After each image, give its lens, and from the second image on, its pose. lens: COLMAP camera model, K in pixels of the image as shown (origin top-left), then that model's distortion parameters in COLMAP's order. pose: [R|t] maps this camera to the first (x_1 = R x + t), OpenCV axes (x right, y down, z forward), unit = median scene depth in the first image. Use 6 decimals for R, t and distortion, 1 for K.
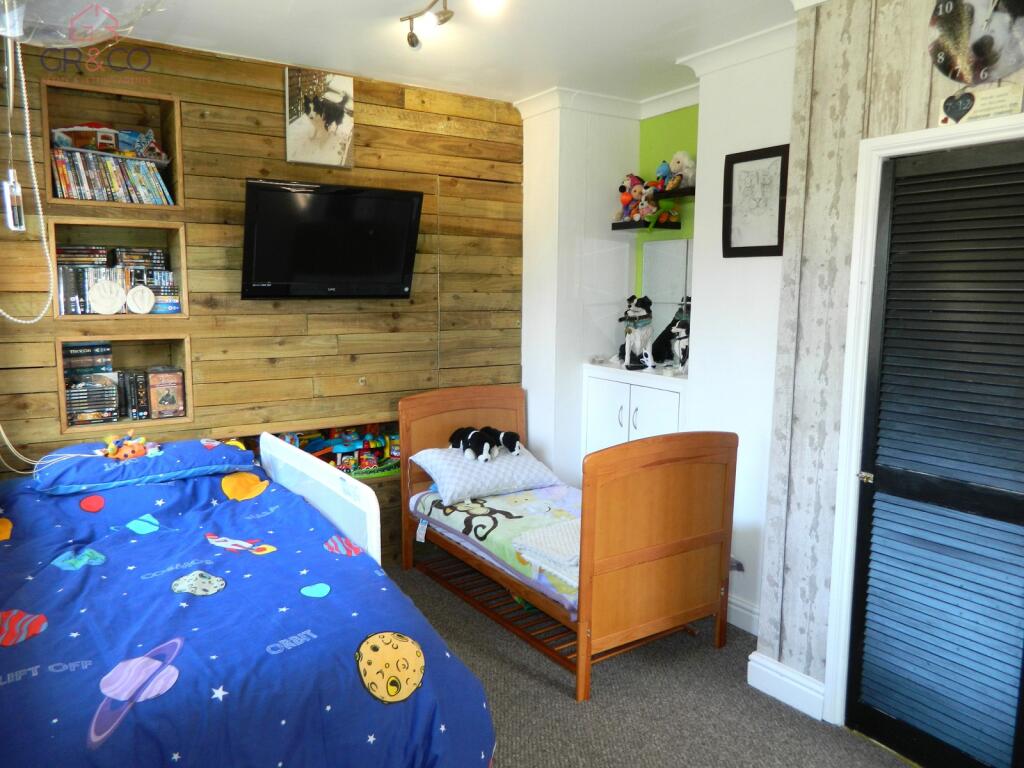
lens RADIAL K [[750.7, 0, 508.7], [0, 750.7, 380.7], [0, 0, 1]] dist [0.001075, -0.002657]
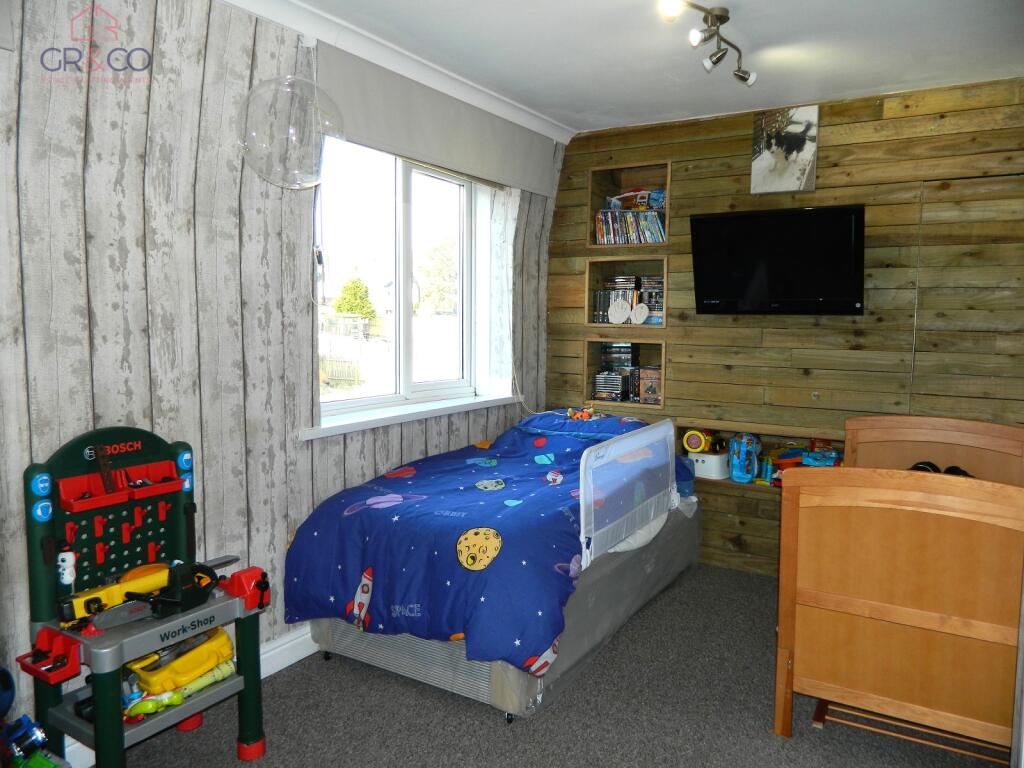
lens RADIAL K [[750.7, 0, 509.4], [0, 750.7, 384.5], [0, 0, 1]] dist [0.001075, -0.002657]
pose [[0.427149, 0.080047, -0.900631, 0.596282], [-0.122100, 0.992056, 0.030263, 0.006057], [0.895899, 0.097040, 0.433530, 0.198486]]
